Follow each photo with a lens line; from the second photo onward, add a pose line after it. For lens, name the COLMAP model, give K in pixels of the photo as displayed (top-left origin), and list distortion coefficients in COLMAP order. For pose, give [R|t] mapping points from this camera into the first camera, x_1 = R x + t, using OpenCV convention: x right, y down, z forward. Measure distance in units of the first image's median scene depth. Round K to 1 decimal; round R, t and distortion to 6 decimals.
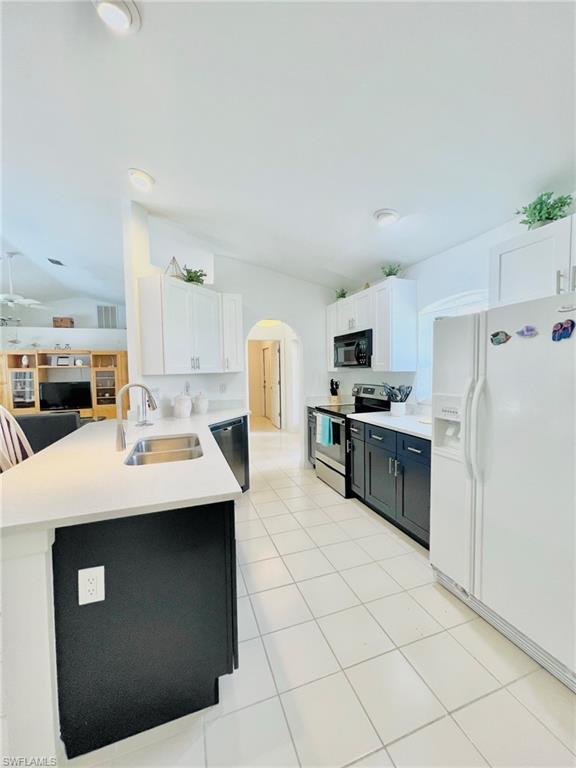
lens RADIAL K [[312.8, 0, 293.7], [0, 312.8, 383.7], [0, 0, 1]] dist [-0.001119, -0.000186]
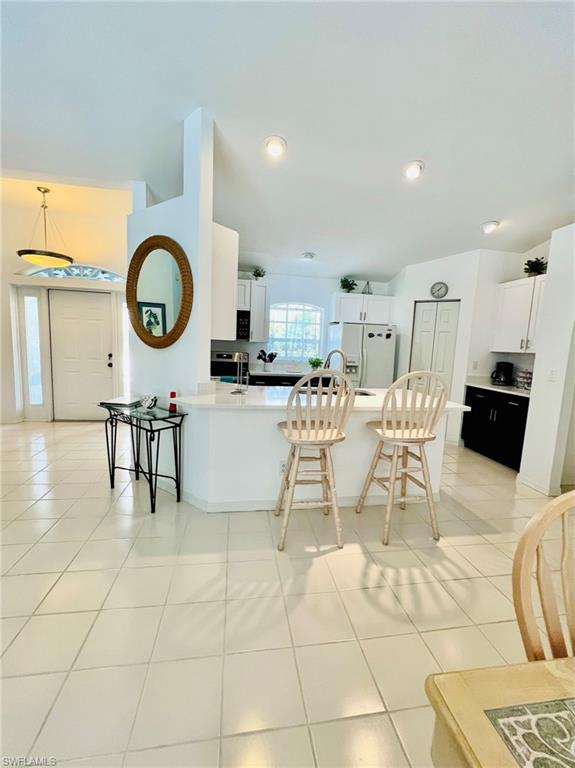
lens RADIAL K [[312.8, 0, 287.4], [0, 312.8, 386.6], [0, 0, 1]] dist [-0.001119, -0.000186]
pose [[0.170668, -0.097101, 0.980533, -1.011549], [-0.004068, 0.995055, 0.099247, 0.017822], [-0.985320, -0.020927, 0.169428, 0.535912]]
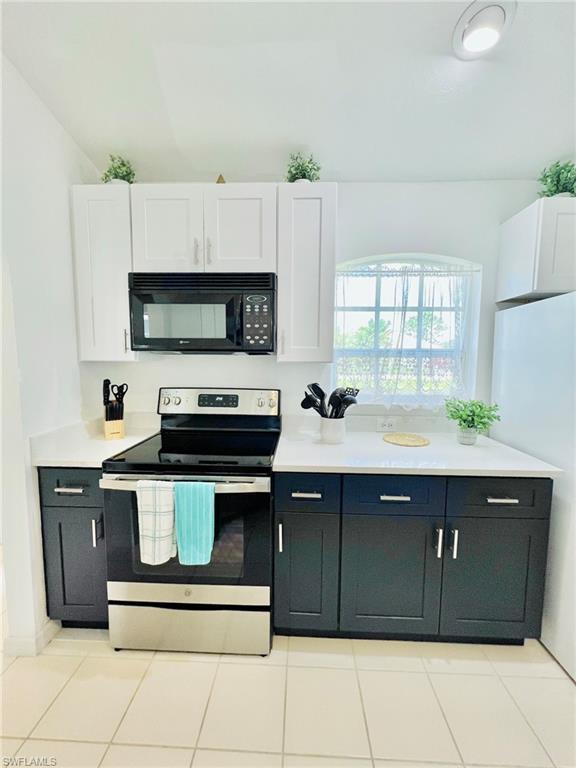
lens RADIAL K [[312.8, 0, 290.6], [0, 312.8, 382.6], [0, 0, 1]] dist [-0.001119, -0.000186]
pose [[0.363776, -0.056268, 0.929786, -0.183346], [0.020106, 0.998416, 0.052554, -0.030627], [-0.931270, -0.000423, 0.364331, 0.726138]]
